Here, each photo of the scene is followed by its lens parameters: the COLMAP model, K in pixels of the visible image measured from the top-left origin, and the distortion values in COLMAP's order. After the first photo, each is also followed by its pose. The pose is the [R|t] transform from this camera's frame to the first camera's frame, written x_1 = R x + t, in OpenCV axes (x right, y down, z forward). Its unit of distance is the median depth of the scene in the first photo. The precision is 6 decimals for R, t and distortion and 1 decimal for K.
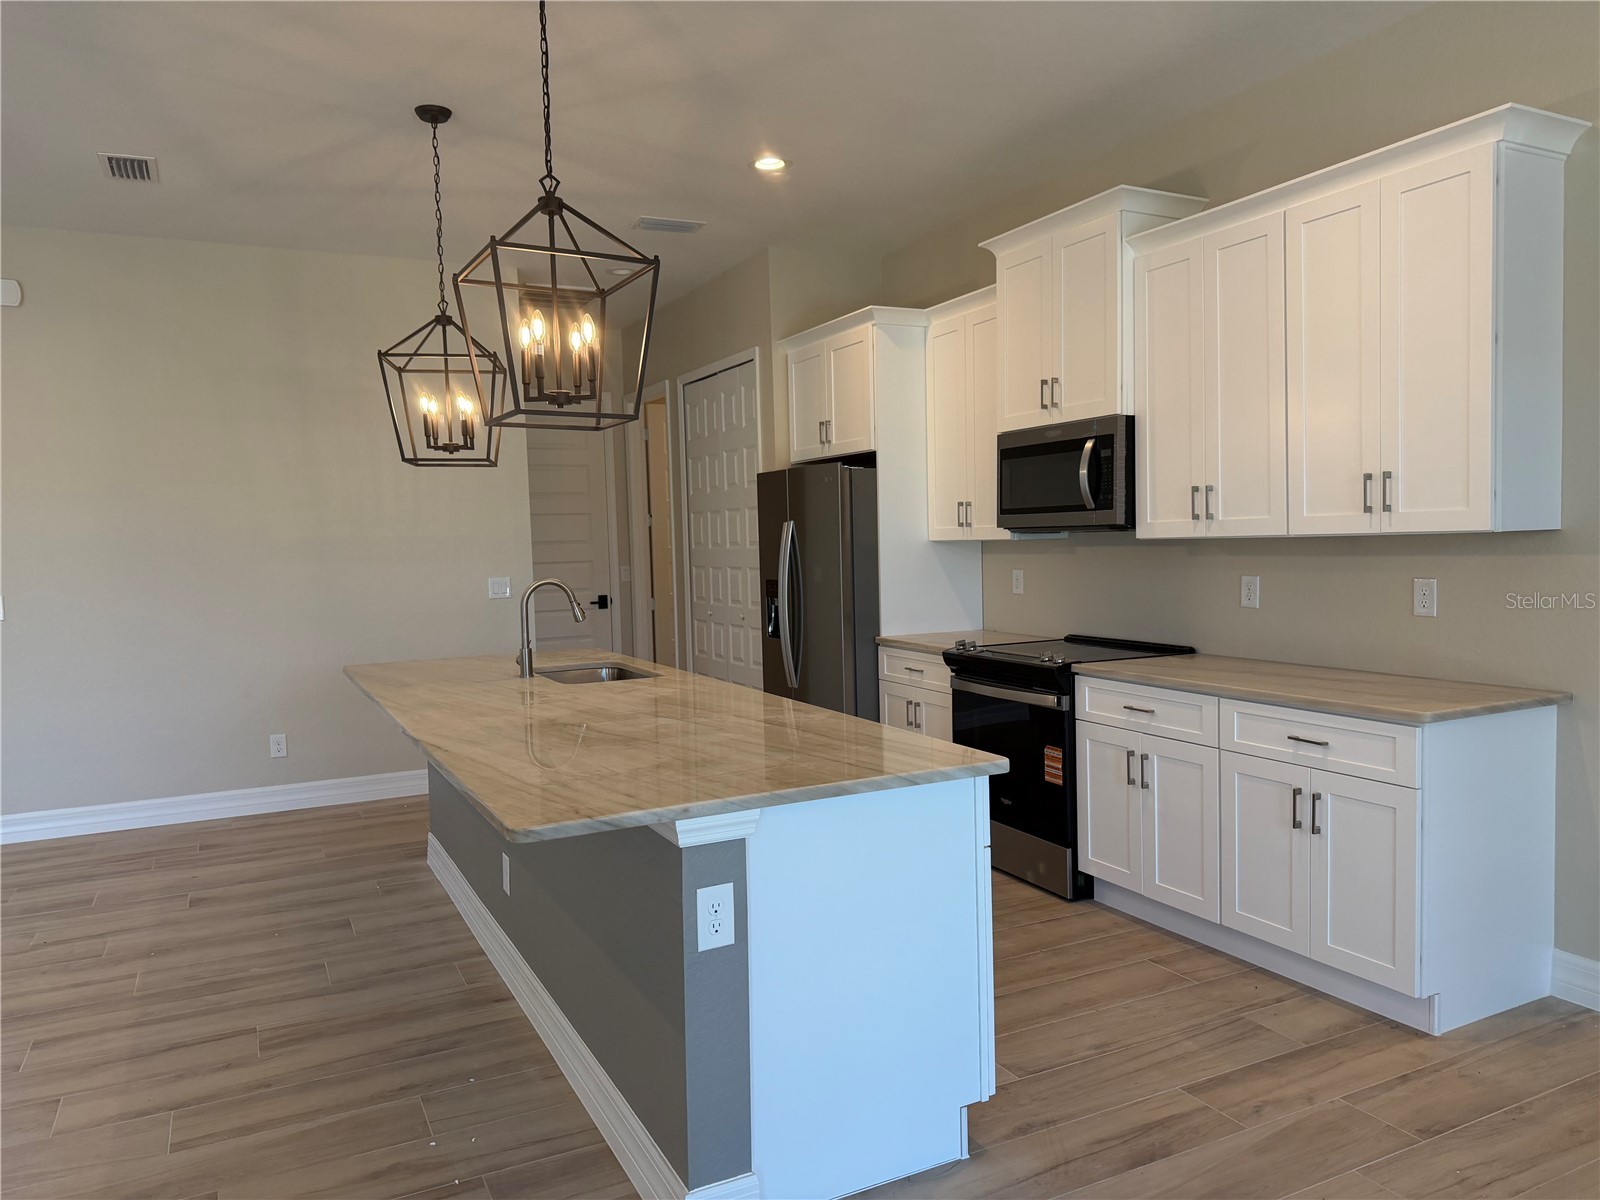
lens RADIAL K [[1123.7, 0, 794.5], [0, 1123.7, 604.6], [0, 0, 1]] dist [0.053429, -0.070372]
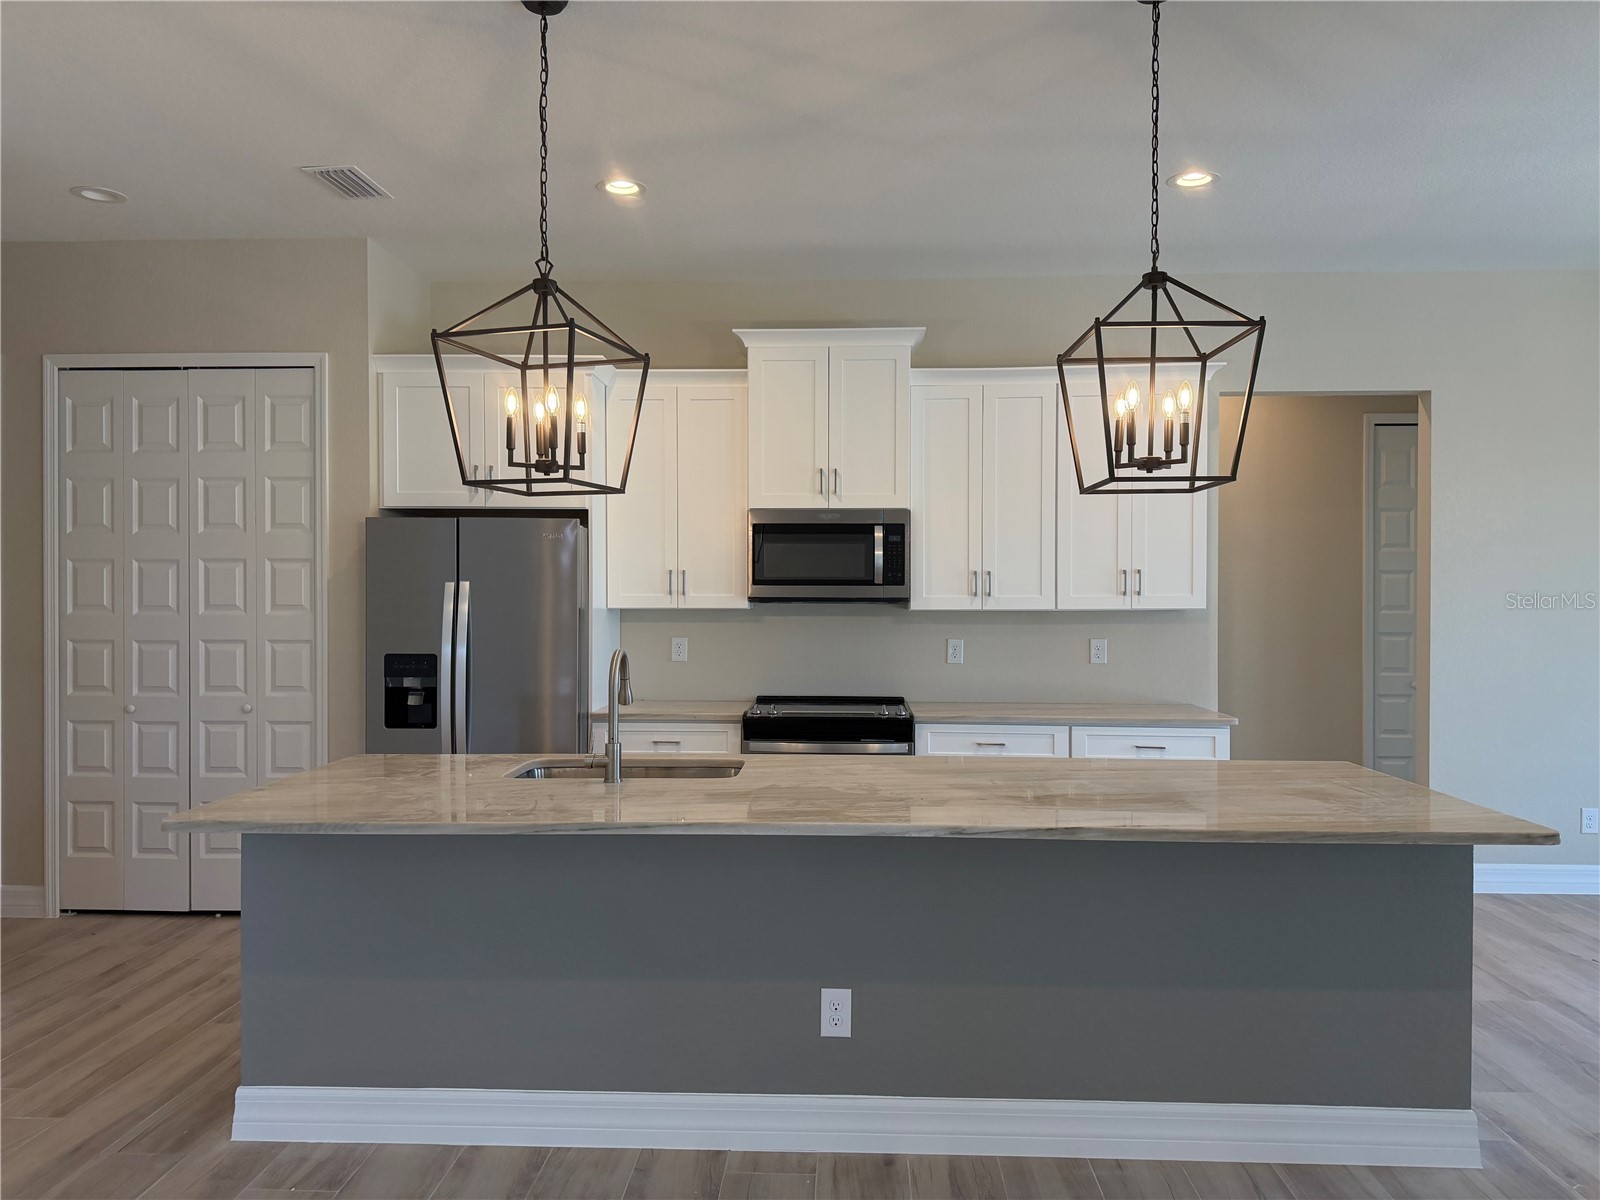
lens RADIAL K [[1123.7, 0, 794.5], [0, 1123.7, 604.6], [0, 0, 1]] dist [0.053429, -0.070372]
pose [[0.486786, 0.019055, 0.873314, -0.843294], [0.039339, 0.998269, -0.043709, -0.016316], [-0.872635, 0.055632, 0.485194, 0.530733]]
